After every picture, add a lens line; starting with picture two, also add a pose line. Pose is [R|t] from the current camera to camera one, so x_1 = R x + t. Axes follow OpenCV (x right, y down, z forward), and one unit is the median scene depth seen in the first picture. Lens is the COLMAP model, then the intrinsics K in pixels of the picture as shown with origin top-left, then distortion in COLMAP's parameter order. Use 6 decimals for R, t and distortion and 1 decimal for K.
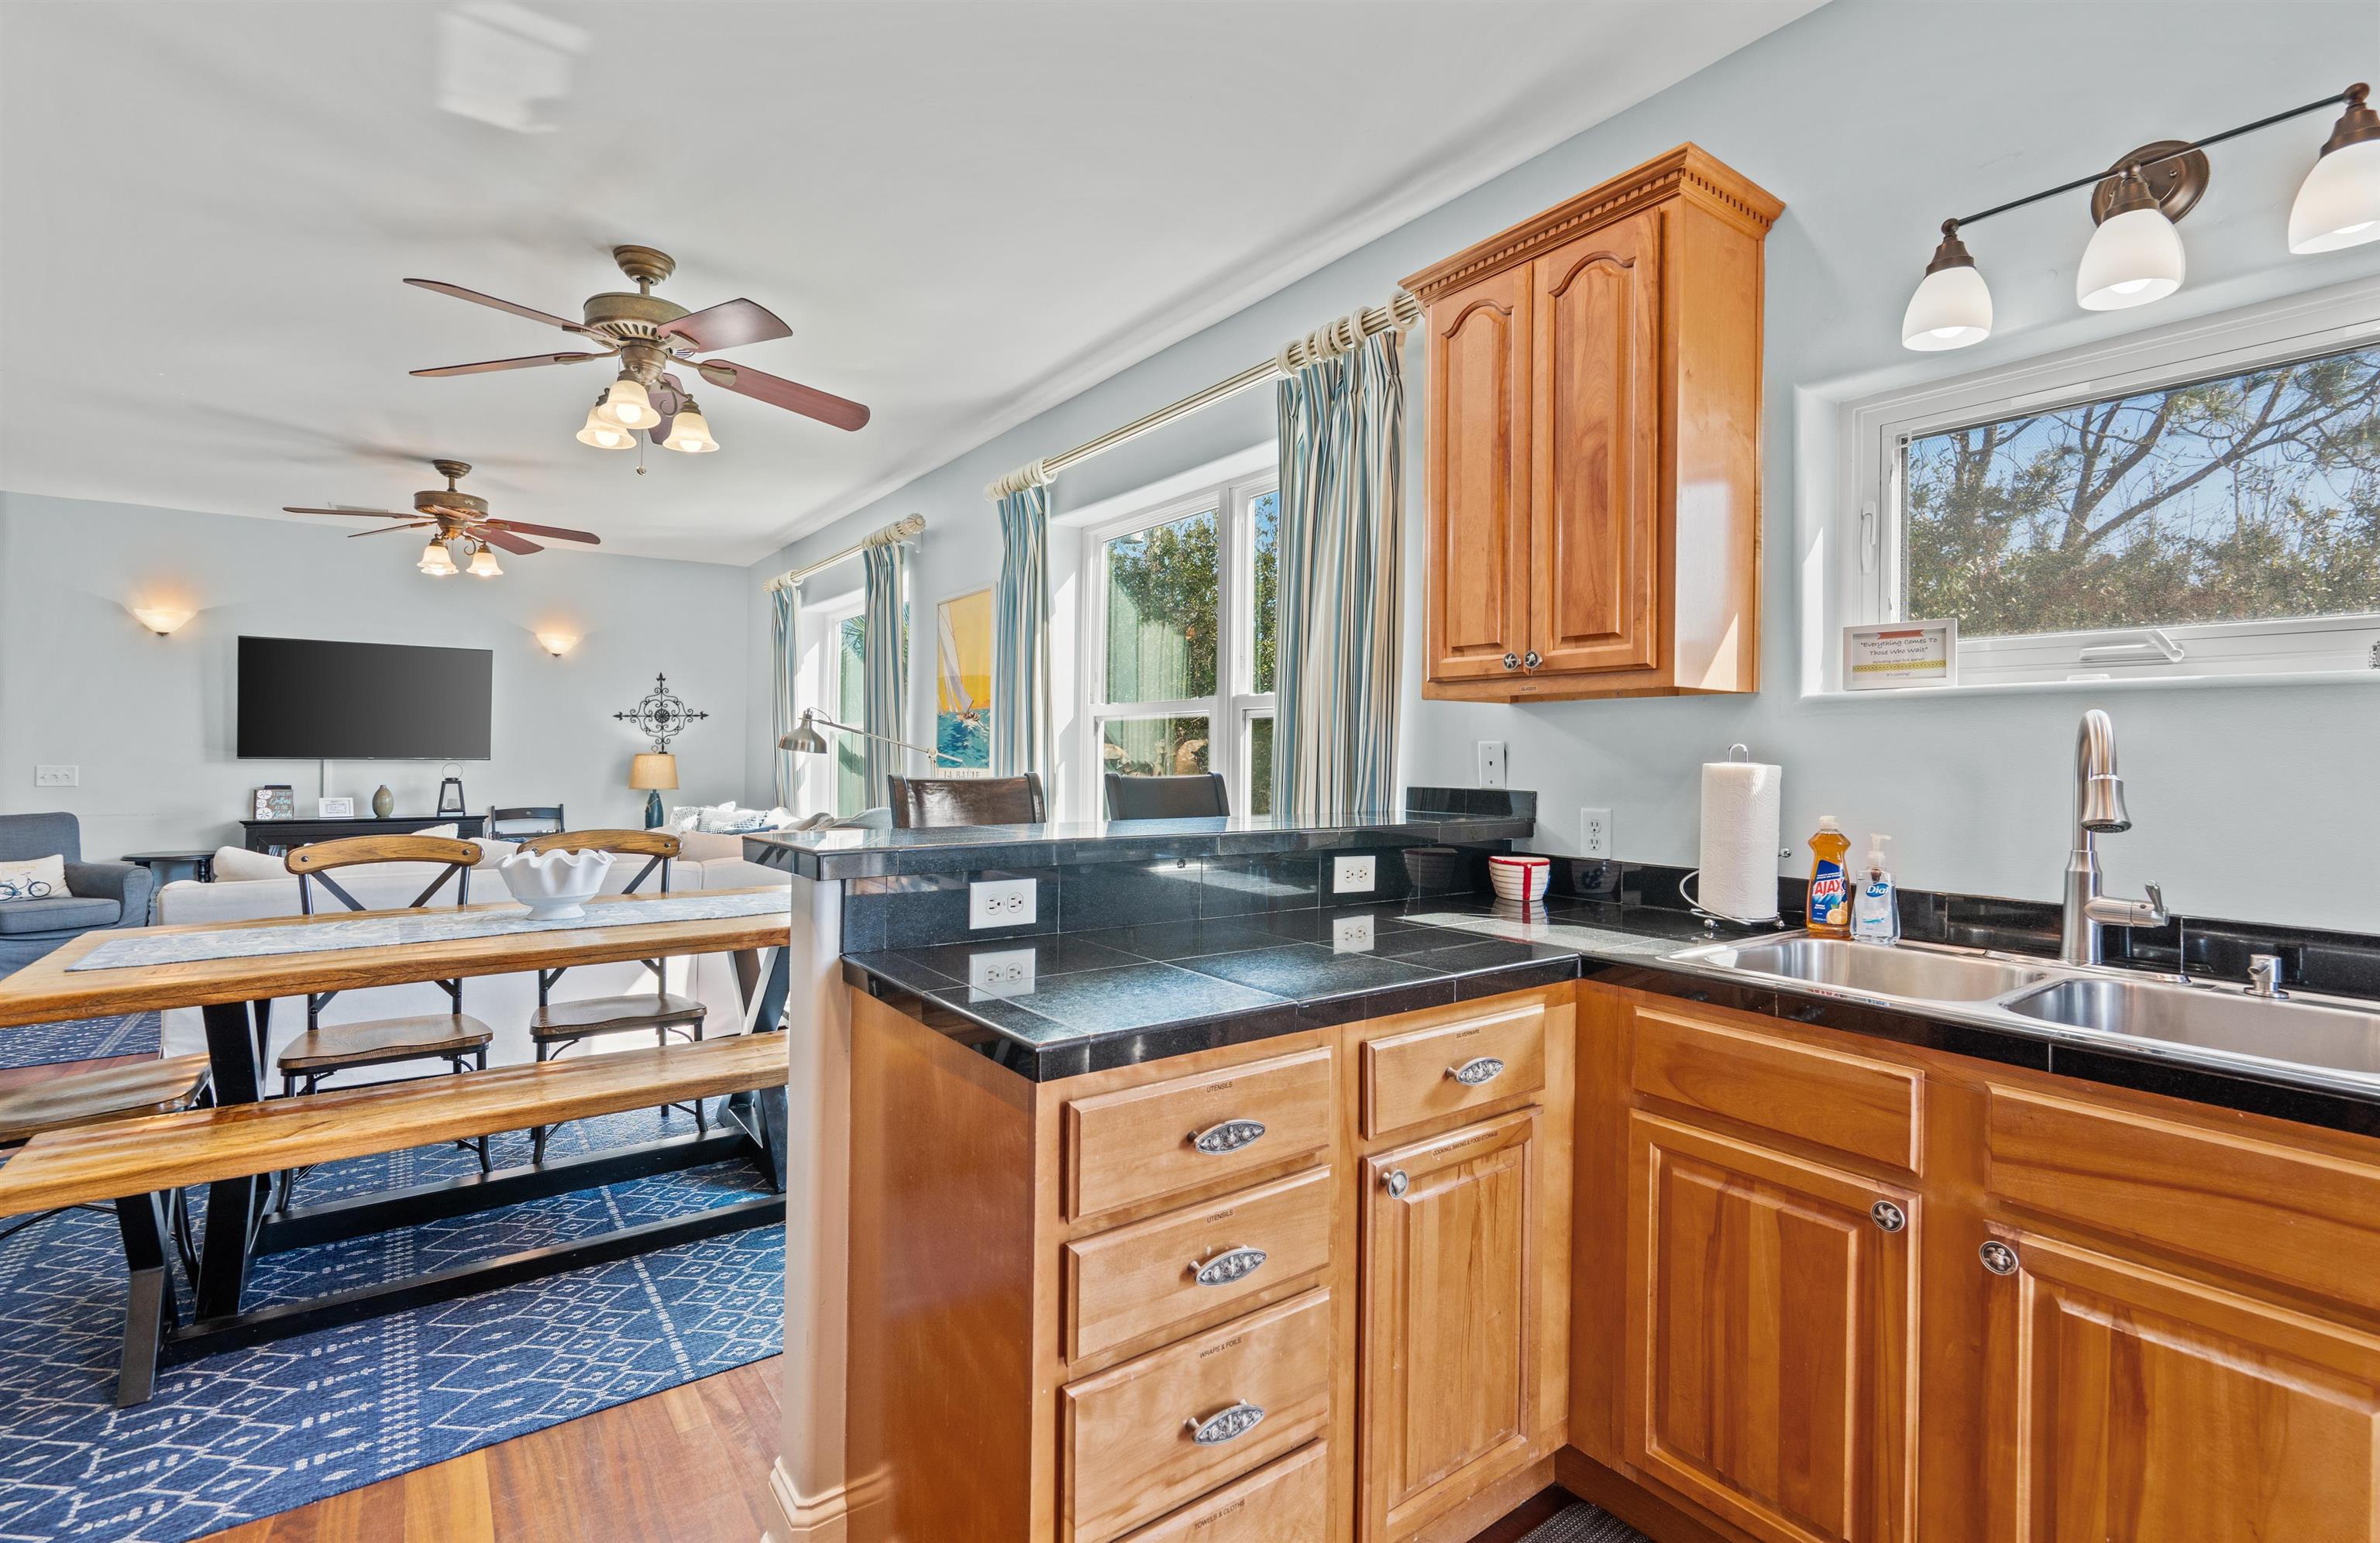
lens RADIAL K [[1072.5, 0, 1188.7], [0, 1072.5, 748.4], [0, 0, 1]] dist [0.000133, 0.000441]
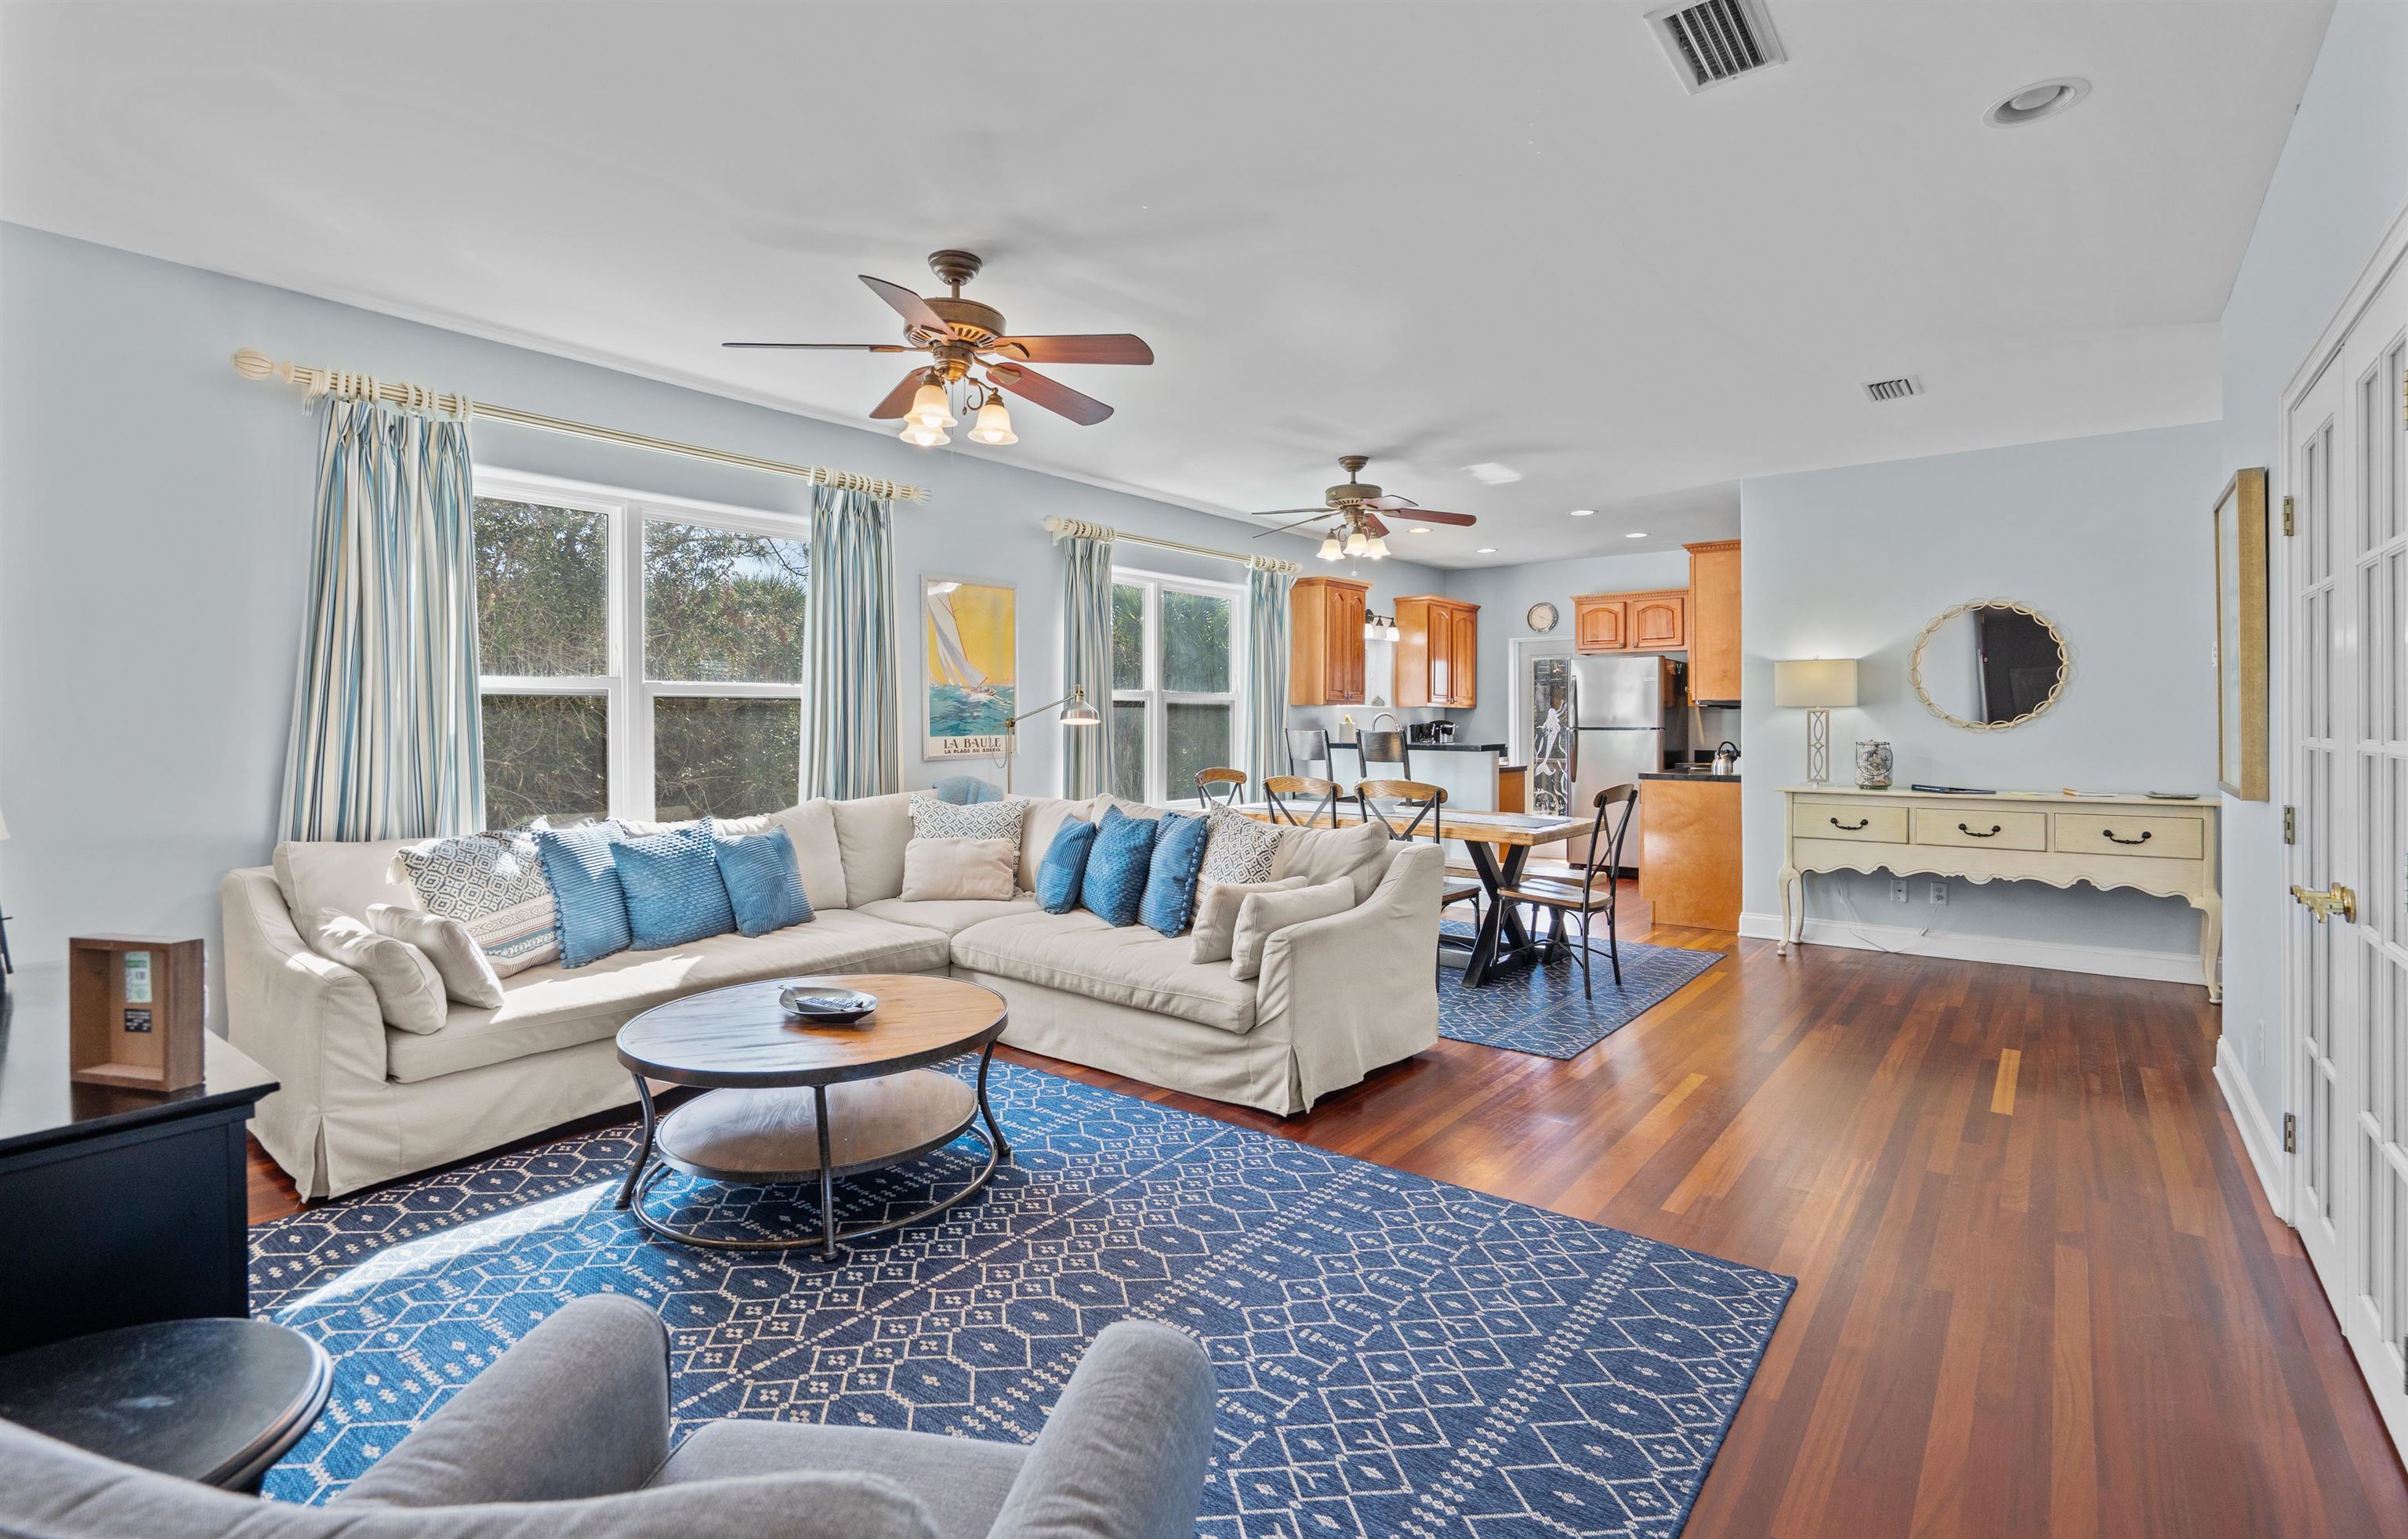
lens RADIAL K [[1101.5, 0, 1208.7], [0, 1101.5, 747.7], [0, 0, 1]] dist [-0.004822, -0.000253]
pose [[-0.275405, -0.033236, 0.960753, -1.431531], [-0.009393, 0.999448, 0.031882, -0.008894], [-0.961282, -0.000244, -0.275566, 1.107527]]
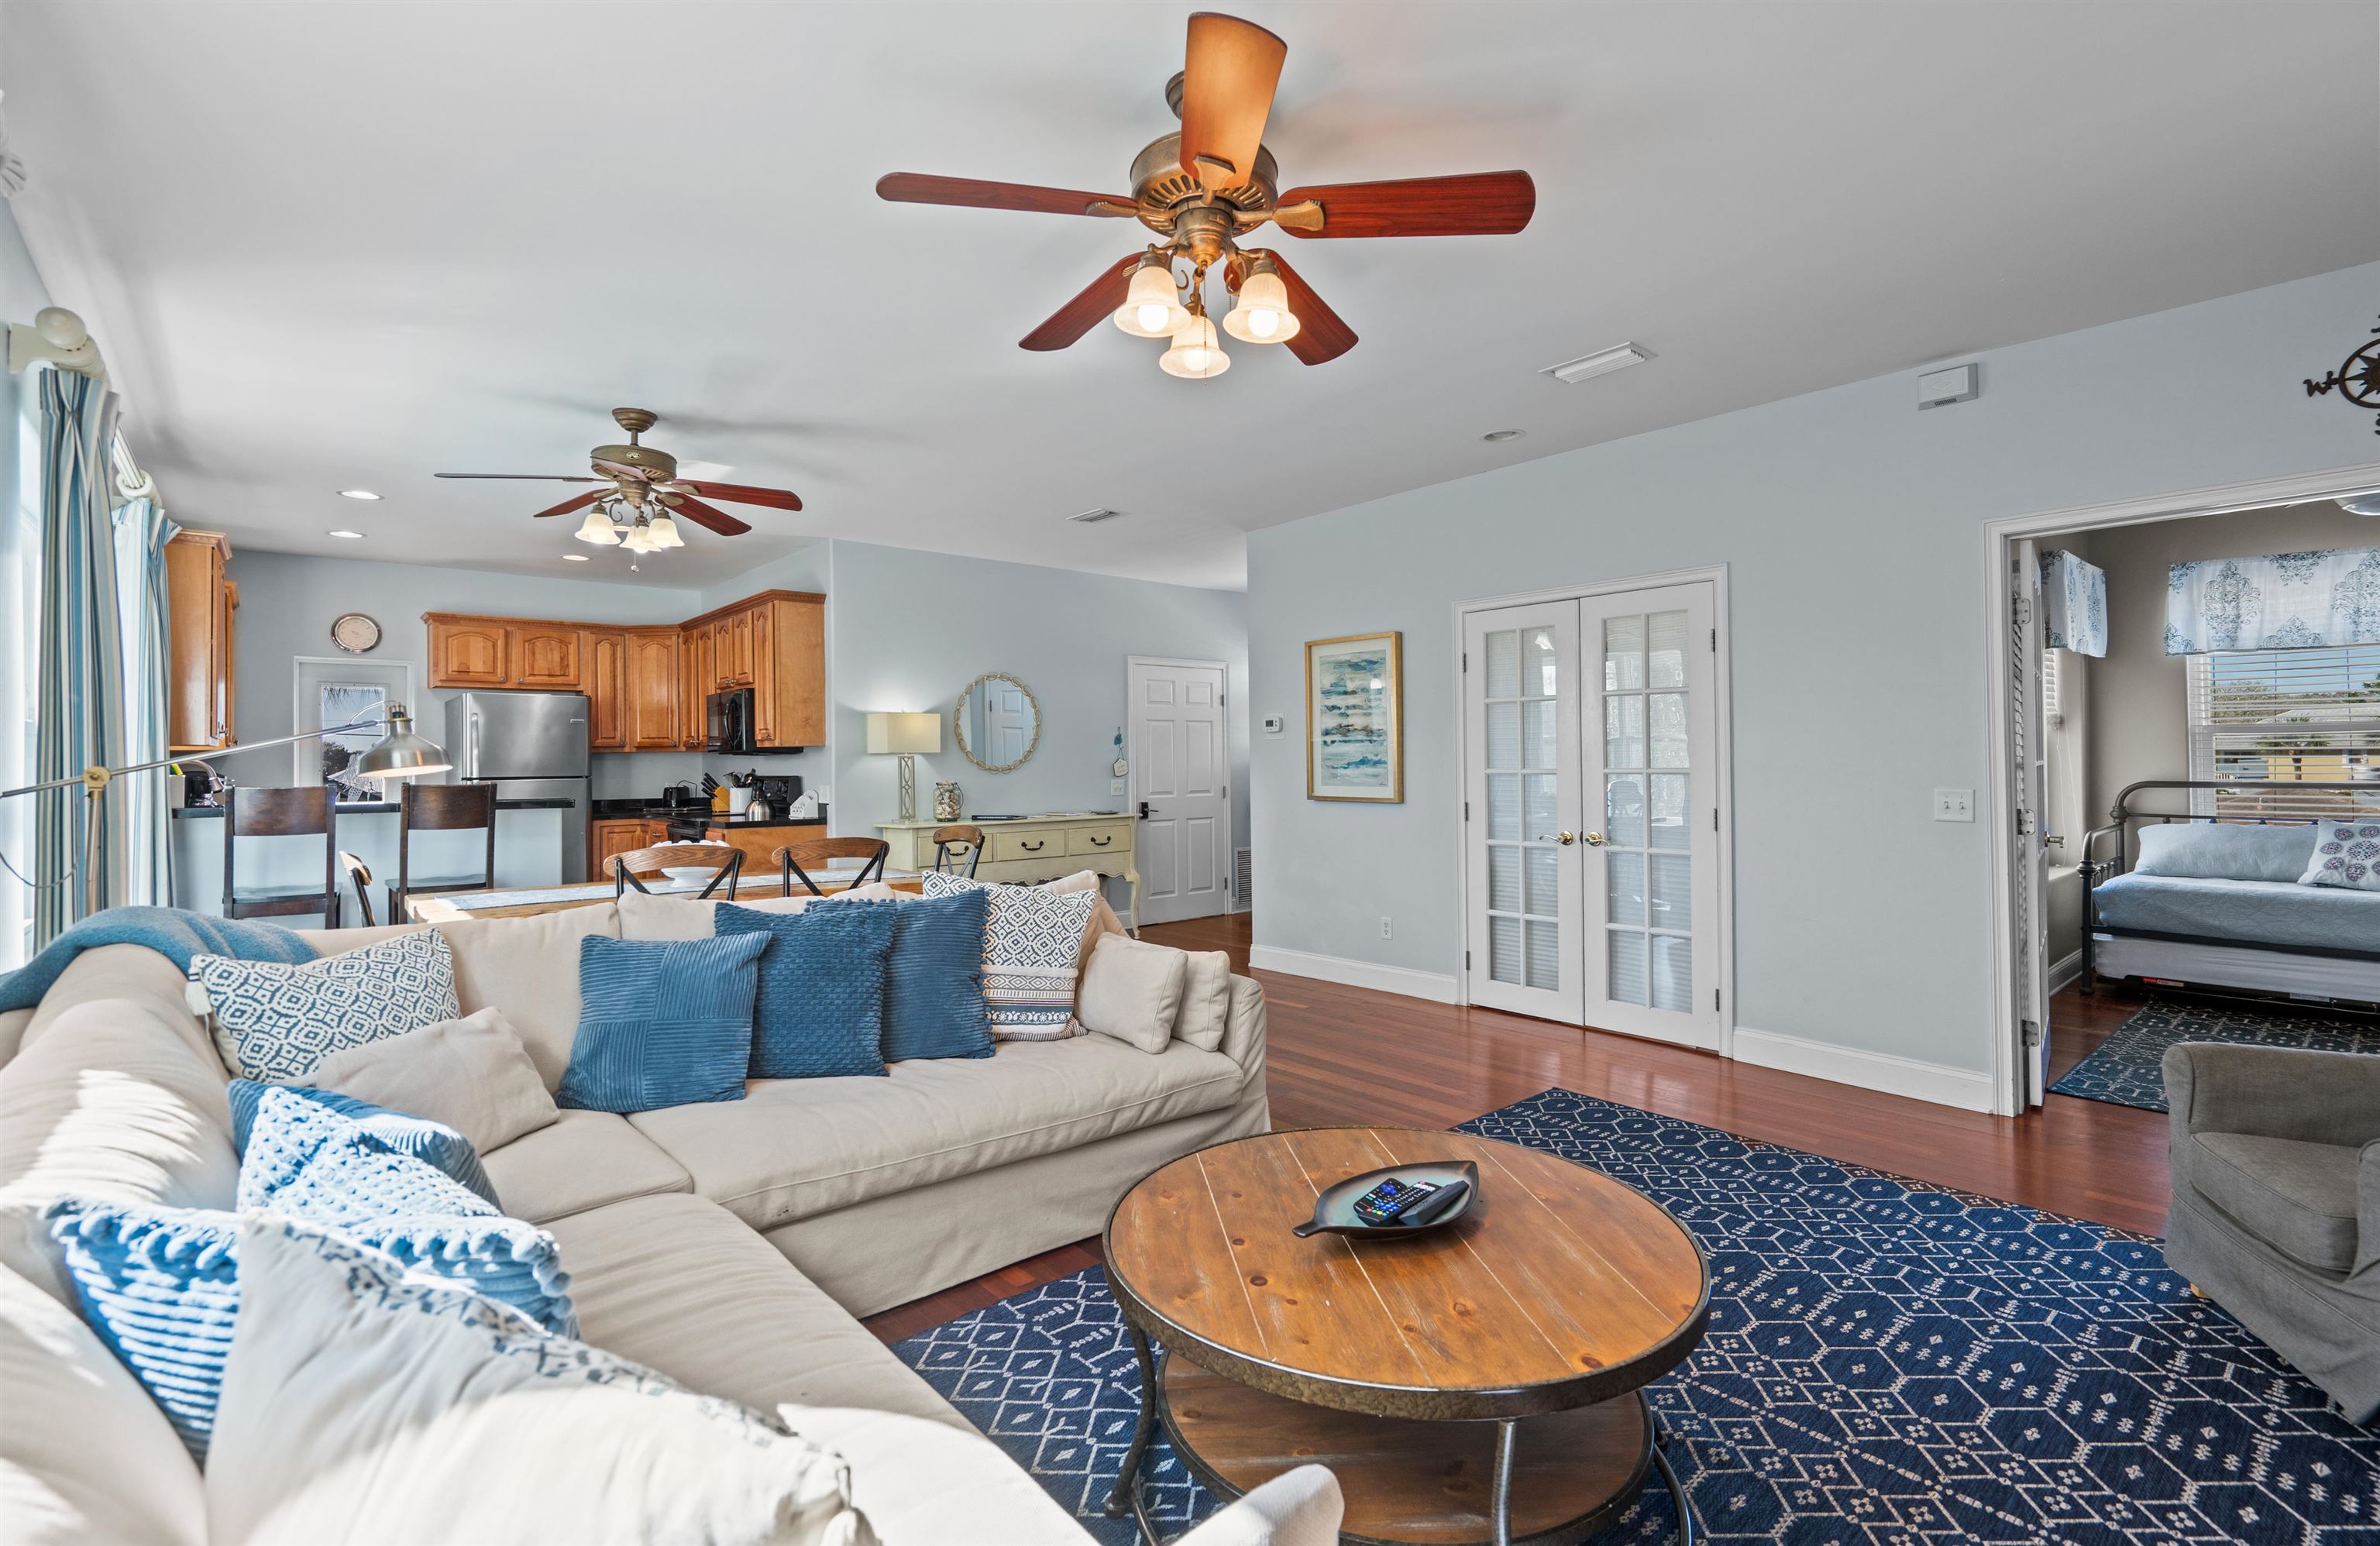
lens RADIAL K [[1072.5, 0, 1188.7], [0, 1072.5, 749.9], [0, 0, 1]] dist [0.000133, 0.000441]
pose [[-0.996929, -0.002109, -0.078281, -0.696977], [-0.000629, 0.999821, -0.018931, -0.000132], [0.078307, -0.018823, -0.996752, 1.517960]]
